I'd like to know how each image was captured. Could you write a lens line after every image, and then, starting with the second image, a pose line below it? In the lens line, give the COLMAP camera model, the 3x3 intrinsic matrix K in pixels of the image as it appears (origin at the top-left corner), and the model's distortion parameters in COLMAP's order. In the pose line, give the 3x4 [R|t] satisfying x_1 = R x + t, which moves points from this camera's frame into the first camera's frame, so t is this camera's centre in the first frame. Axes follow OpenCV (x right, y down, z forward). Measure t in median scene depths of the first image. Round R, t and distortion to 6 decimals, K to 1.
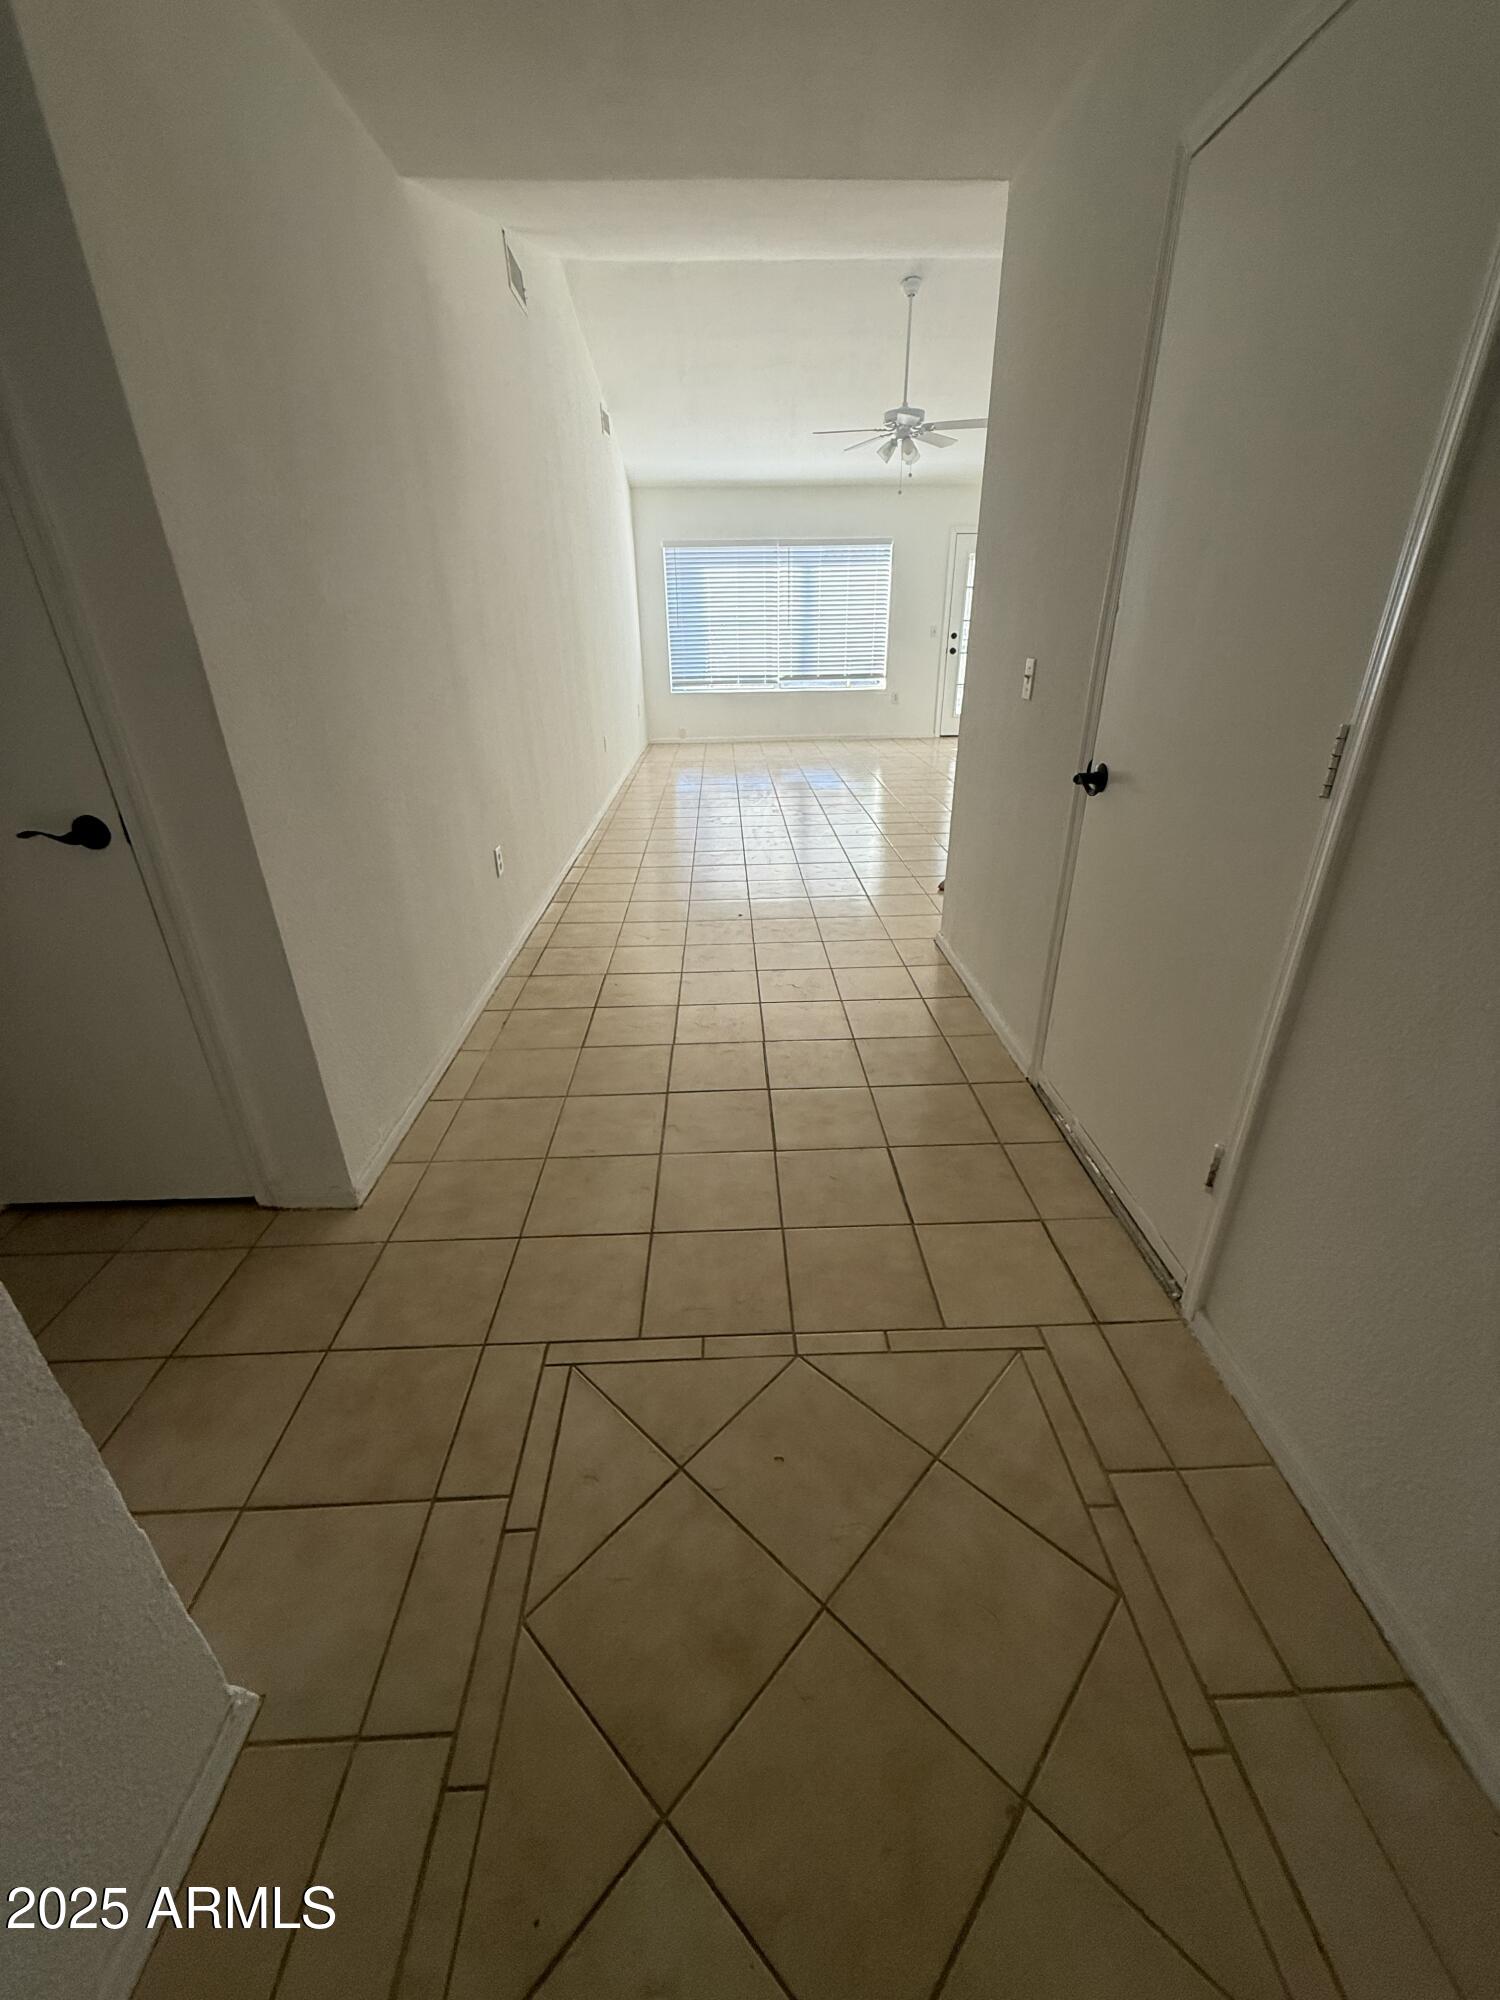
lens RADIAL K [[796.1, 0, 751.3], [0, 796.1, 988.7], [0, 0, 1]] dist [-0.002595, 0.000226]
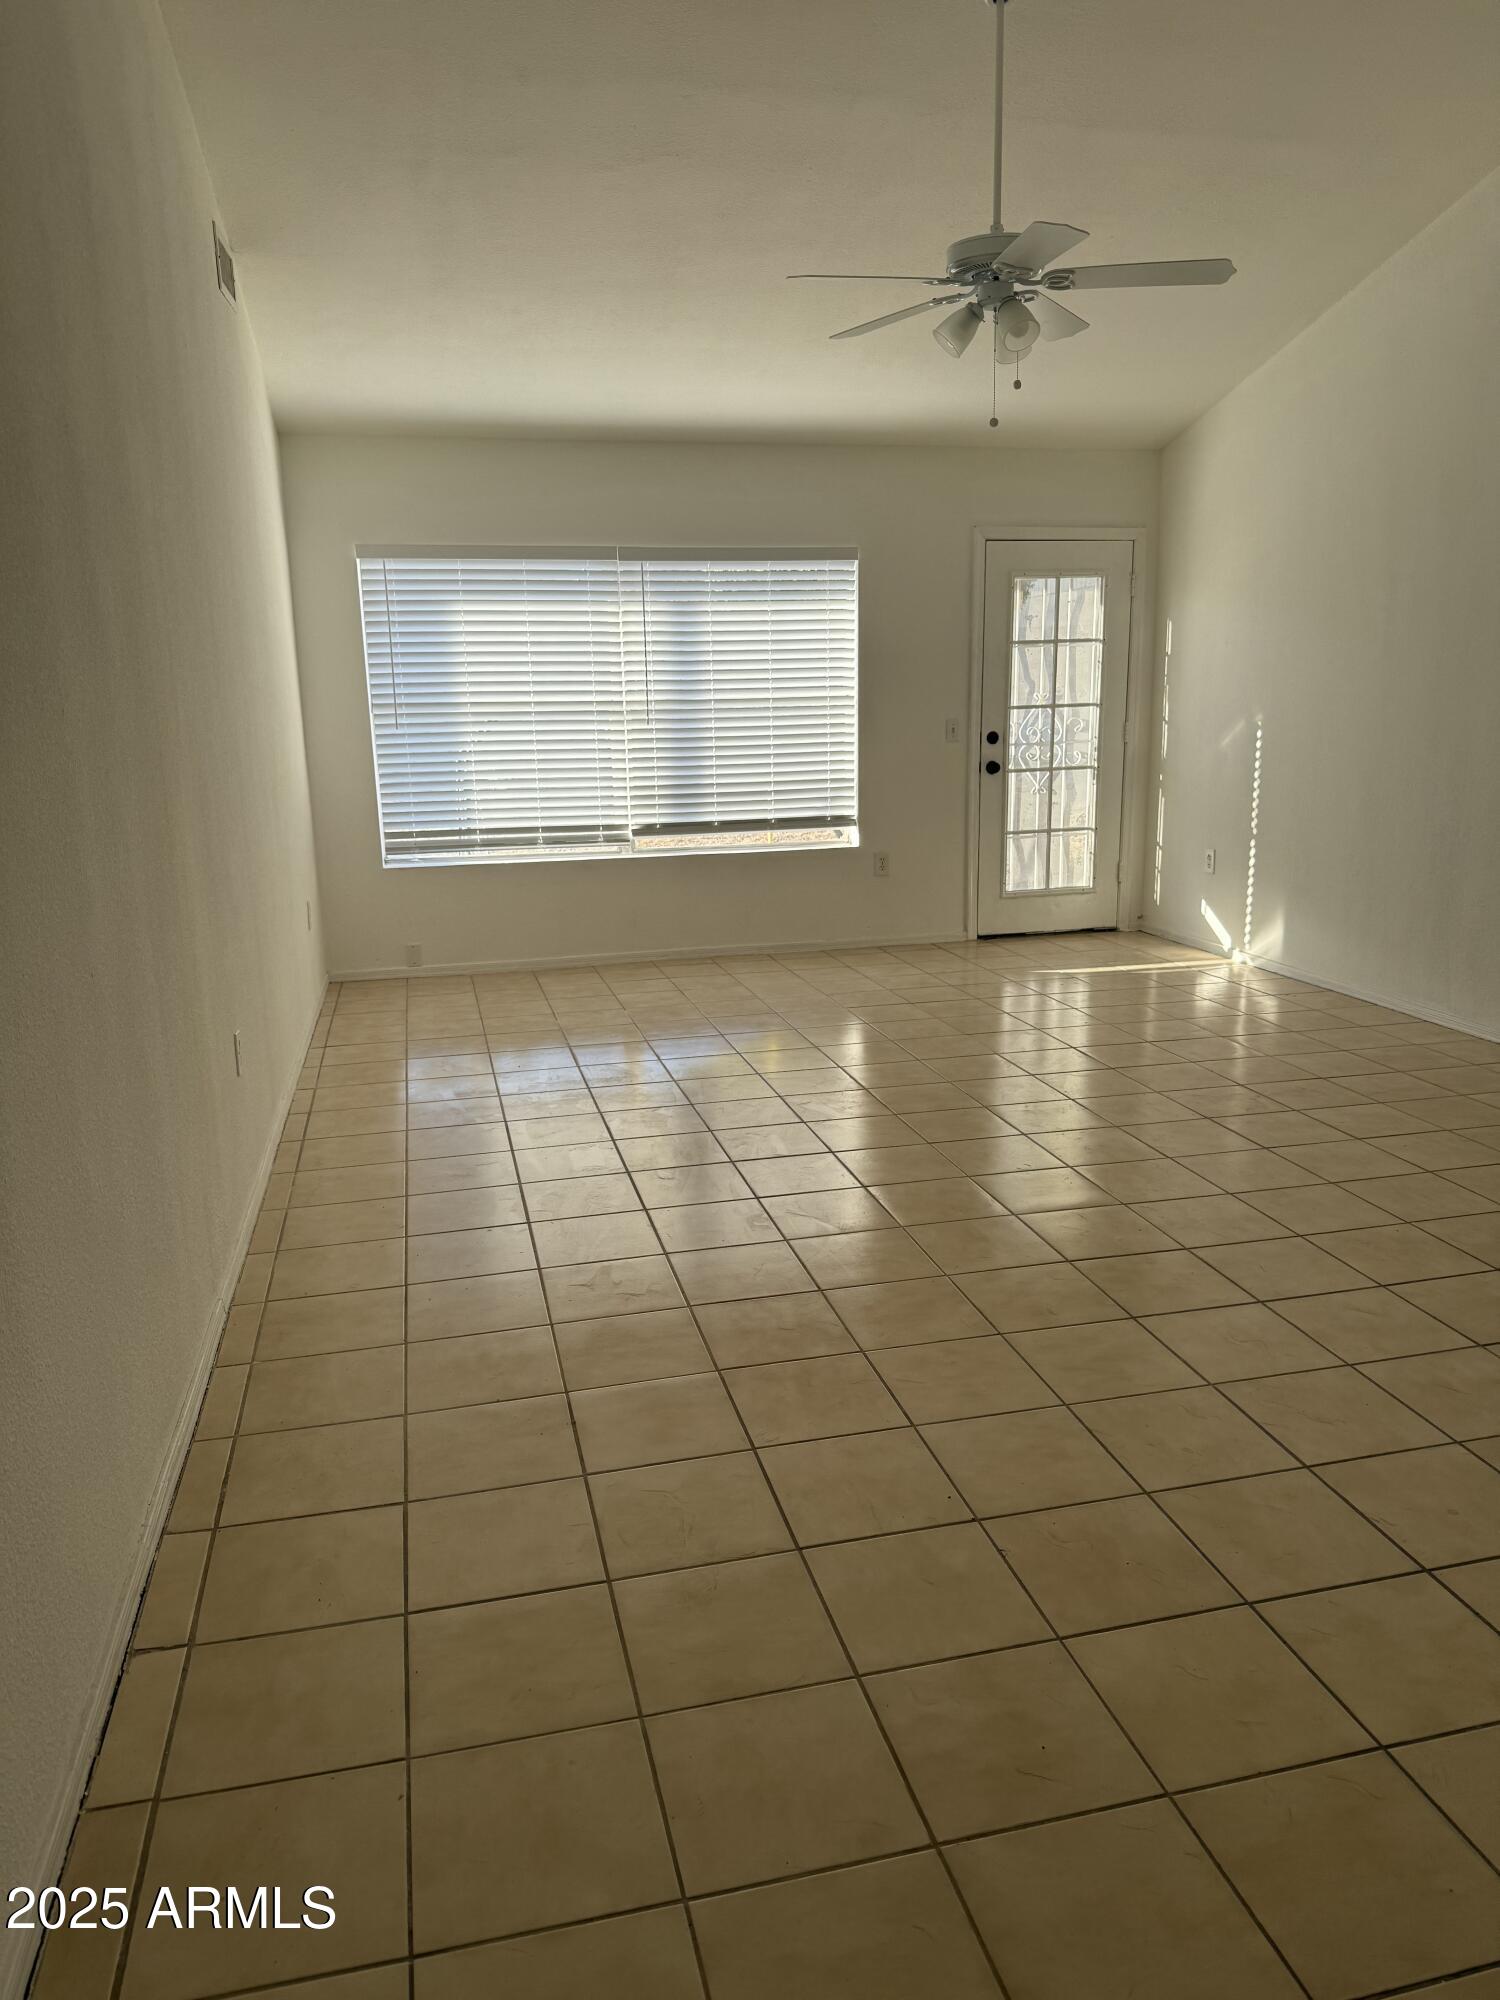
lens RADIAL K [[1394.1, 0, 747.3], [0, 1394.1, 1009.0], [0, 0, 1]] dist [0.020859, -0.001075]
pose [[0.979708, -0.051568, 0.193683, -0.059714], [0.092042, 0.974170, -0.206204, -0.124057], [-0.178047, 0.219847, 0.959149, 0.255345]]
